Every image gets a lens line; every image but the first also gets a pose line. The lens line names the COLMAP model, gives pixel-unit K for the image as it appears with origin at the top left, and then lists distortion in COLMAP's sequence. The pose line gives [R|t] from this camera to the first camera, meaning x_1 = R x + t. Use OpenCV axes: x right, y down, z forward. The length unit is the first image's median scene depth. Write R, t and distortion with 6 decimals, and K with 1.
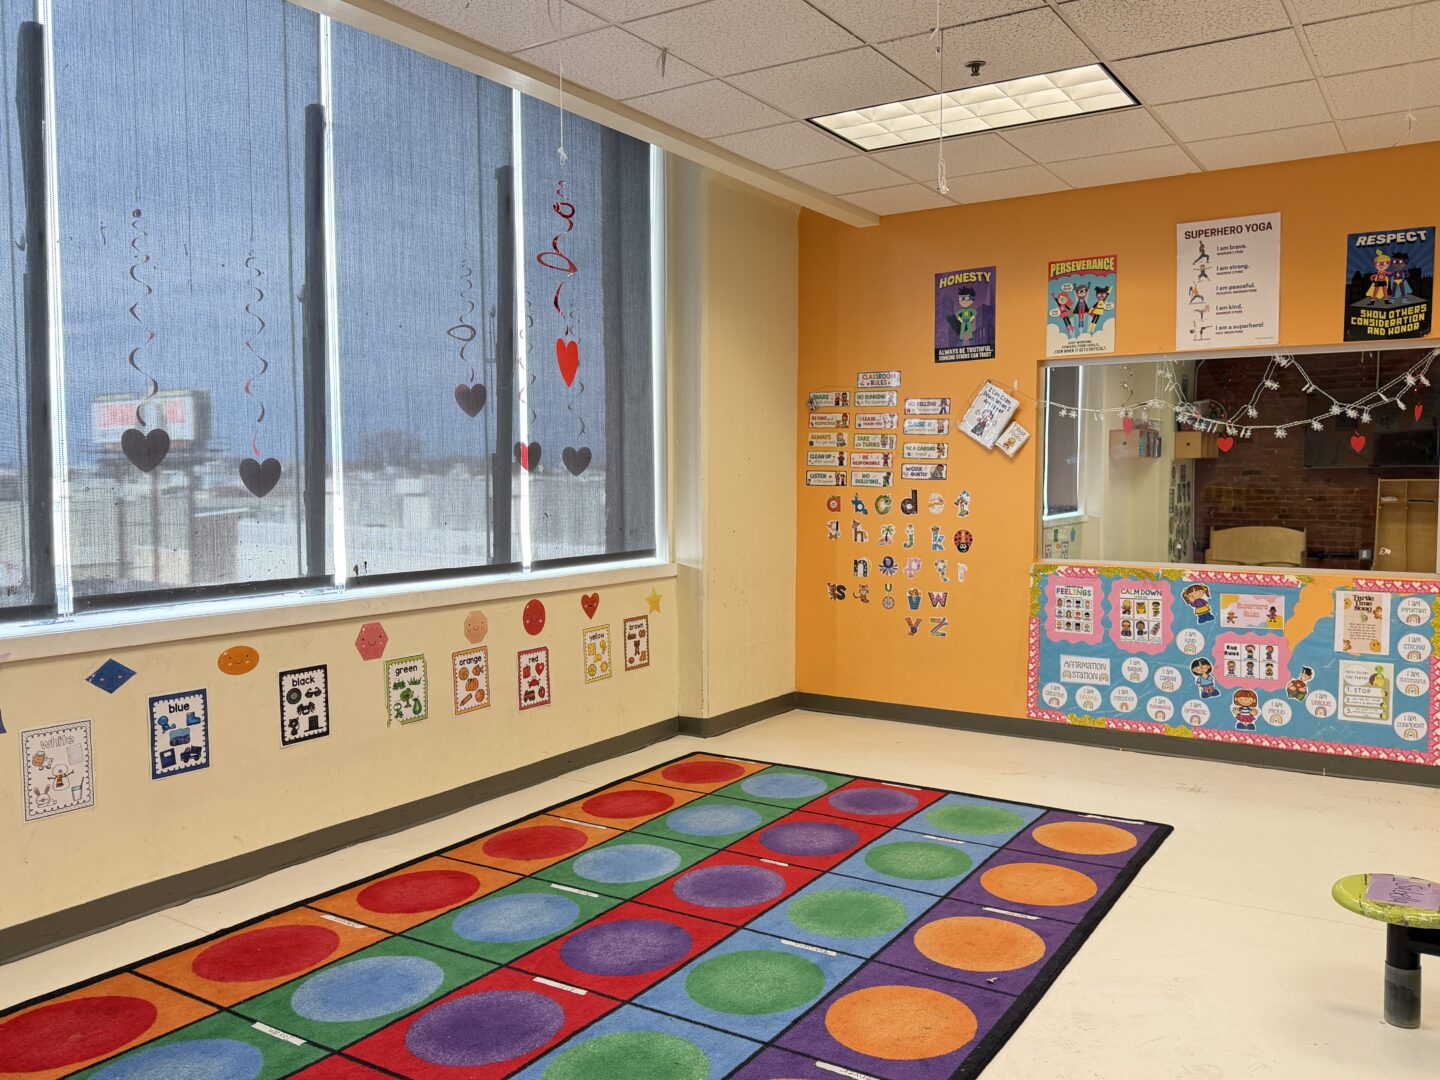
lens RADIAL K [[1179.7, 0, 720.0], [0, 1179.7, 540.0], [0, 0, 1]] dist [0.180959, -0.314225]
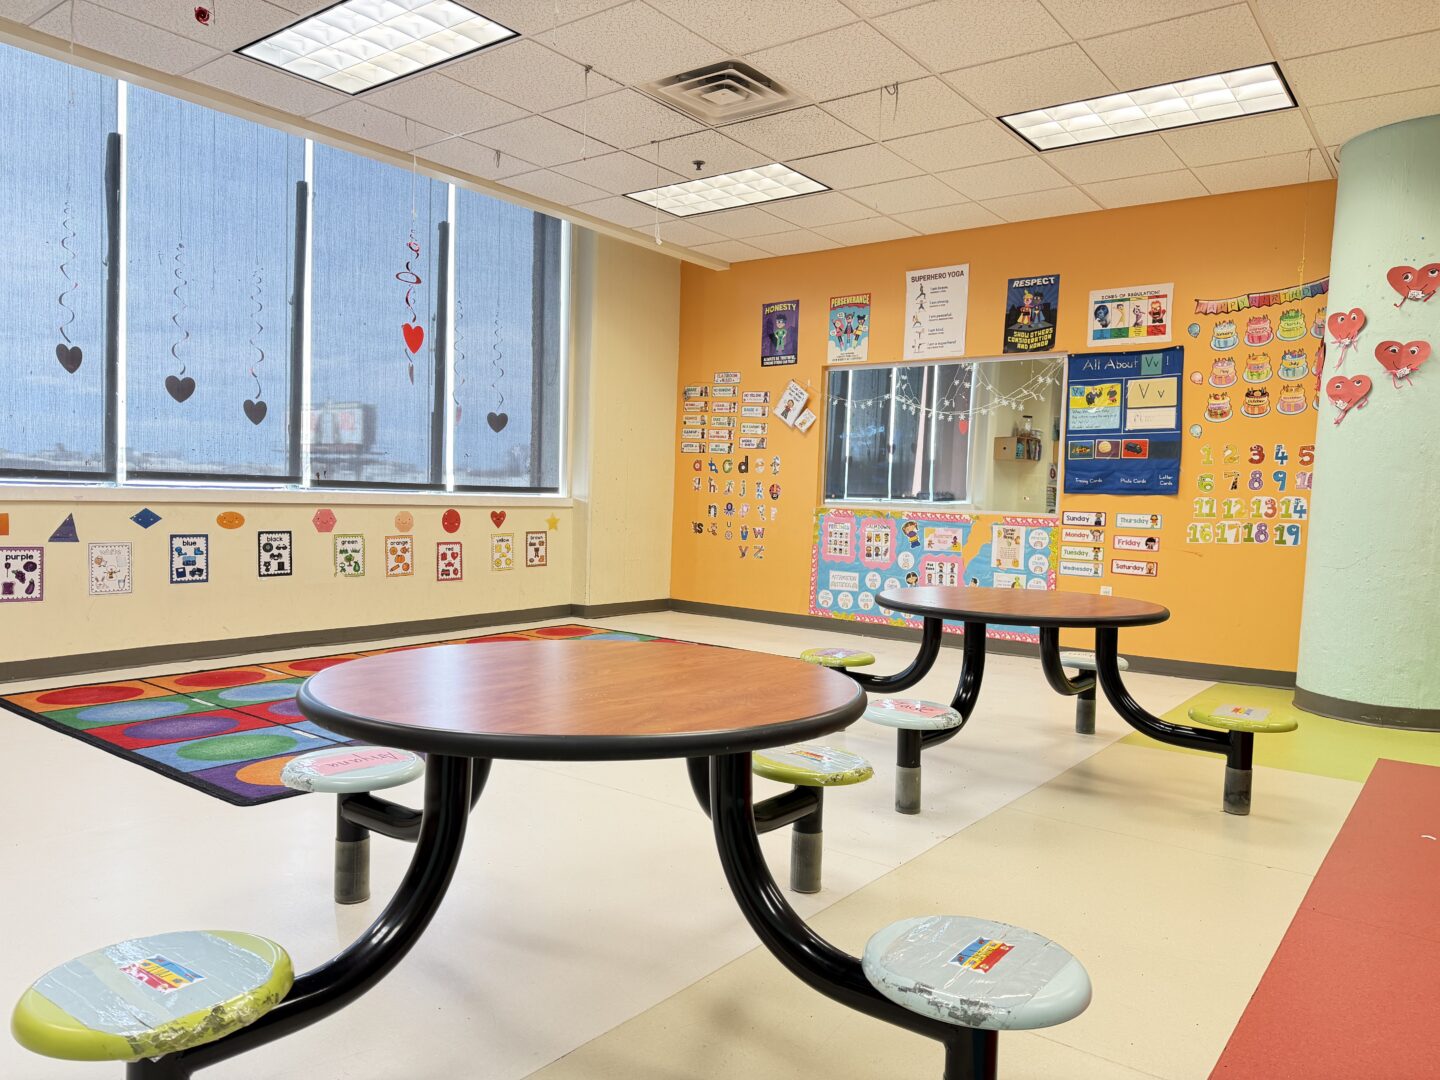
lens RADIAL K [[1013.7, 0, 720.0], [0, 1013.7, 540.0], [0, 0, 1]] dist [0.176740, -0.296742]
pose [[0.995567, 0.040671, -0.084811, 0.281146], [-0.041333, 0.999127, -0.006062, 0.079272], [0.084491, 0.009541, 0.996379, -0.255088]]
